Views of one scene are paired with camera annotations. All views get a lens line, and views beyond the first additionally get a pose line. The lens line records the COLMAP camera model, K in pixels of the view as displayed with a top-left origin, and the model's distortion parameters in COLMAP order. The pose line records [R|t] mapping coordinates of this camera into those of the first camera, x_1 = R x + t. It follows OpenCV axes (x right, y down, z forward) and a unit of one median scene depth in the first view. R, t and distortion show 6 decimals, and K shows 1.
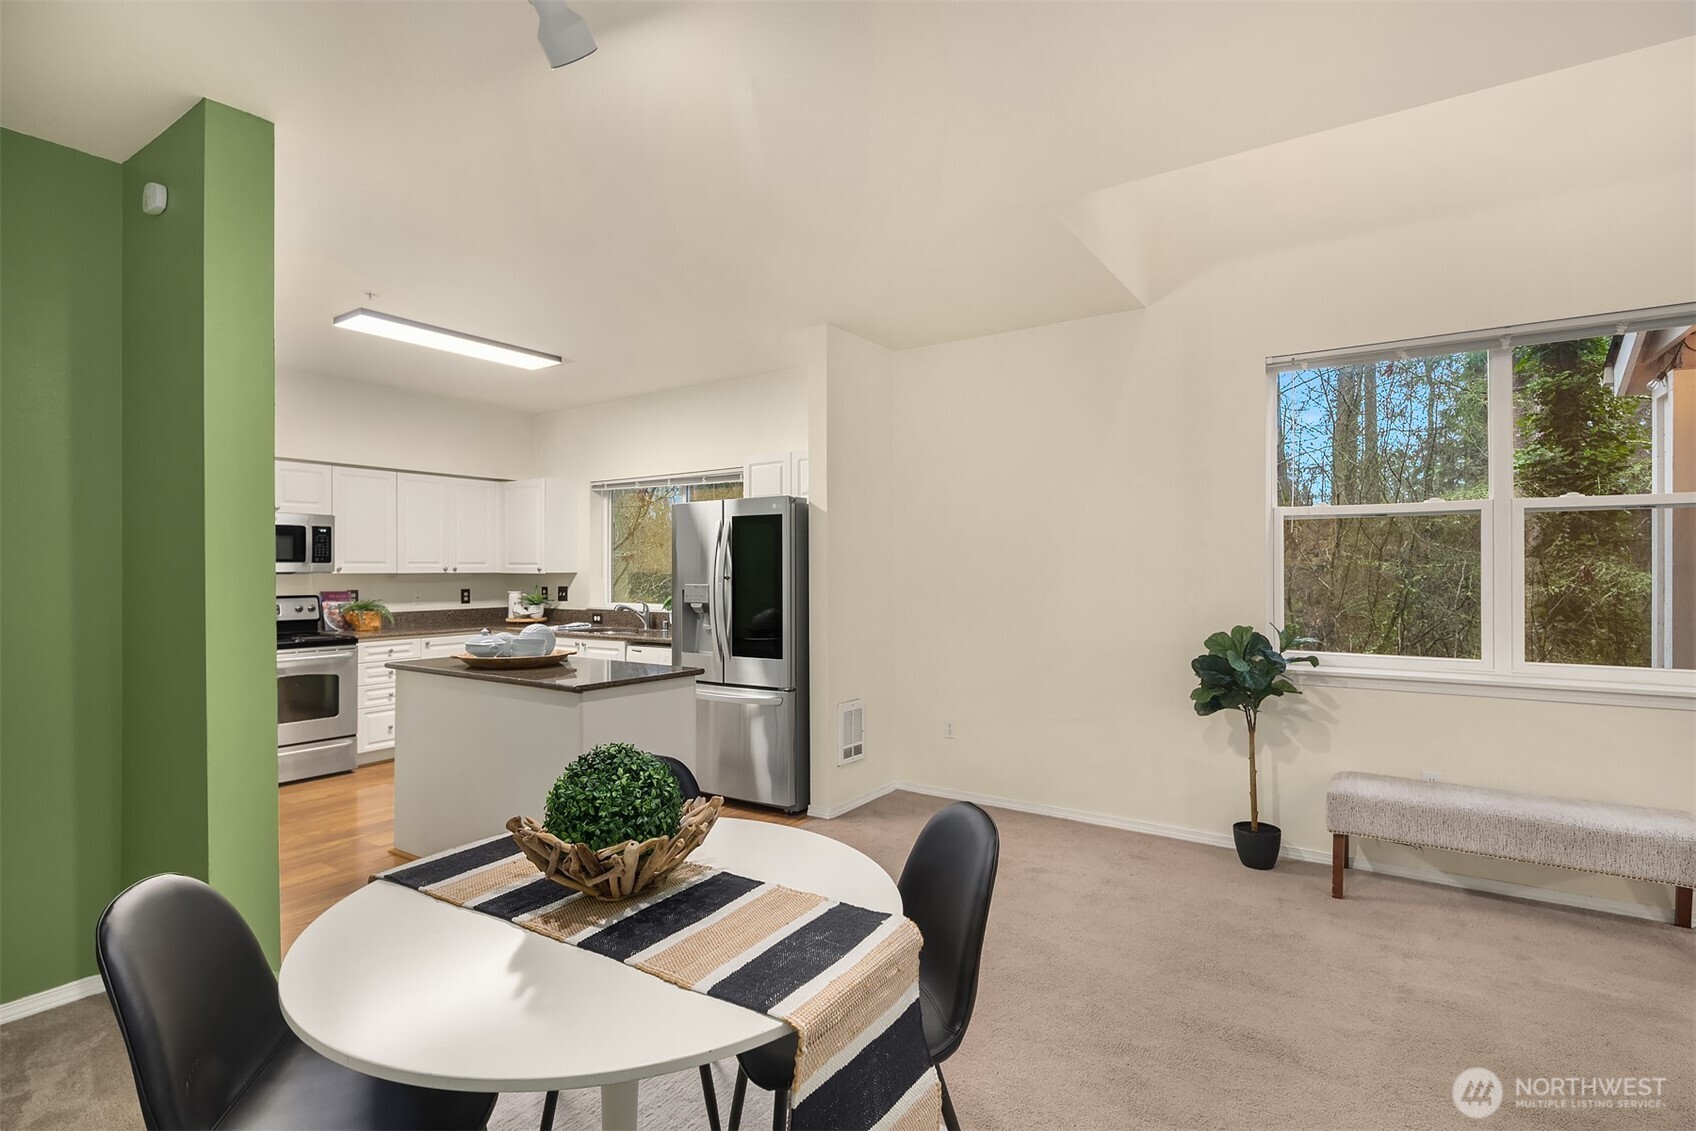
lens RADIAL K [[817.4, 0, 848.0], [0, 817.4, 565.5], [0, 0, 1]] dist [0.001142, -0.000377]
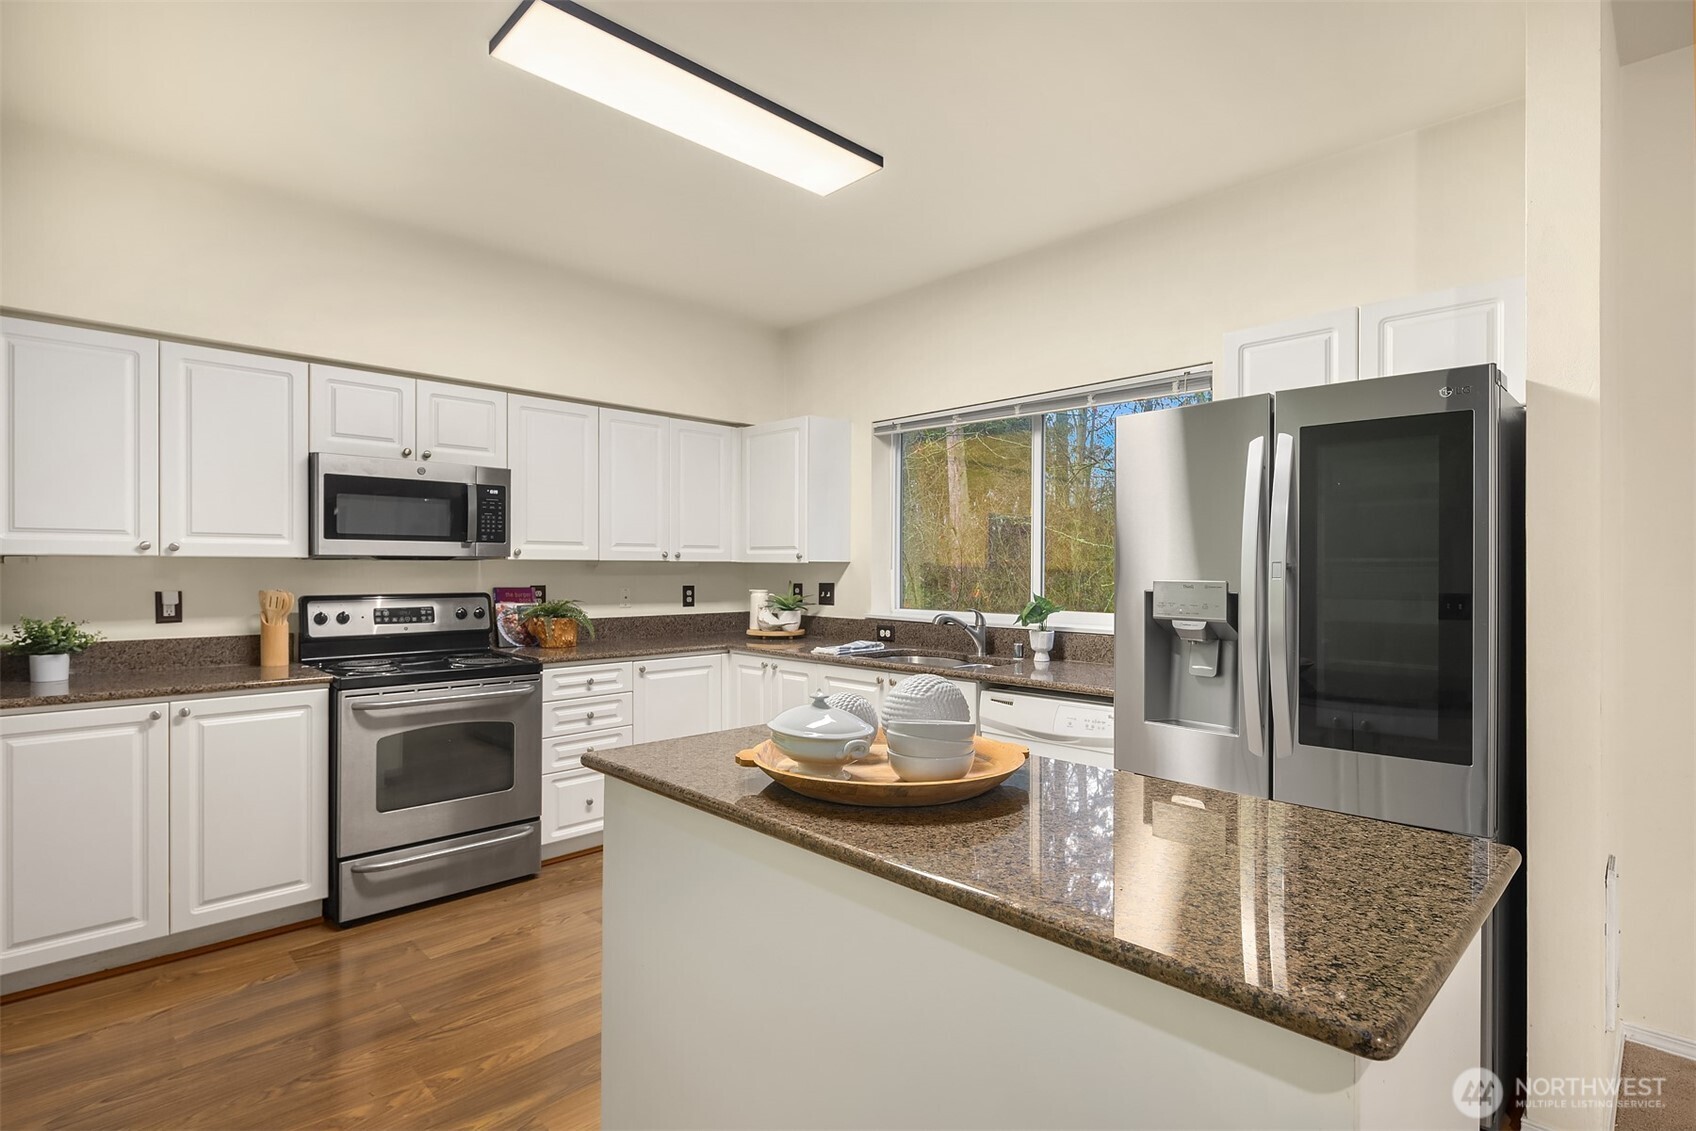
lens RADIAL K [[826.1, 0, 848.0], [0, 826.1, 565.5], [0, 0, 1]] dist [-0.004061, -0.000580]
pose [[0.979652, 0.004378, -0.200654, -0.218213], [-0.003961, 0.999989, 0.002479, 0.010780], [0.200663, -0.001633, 0.979659, 0.382947]]
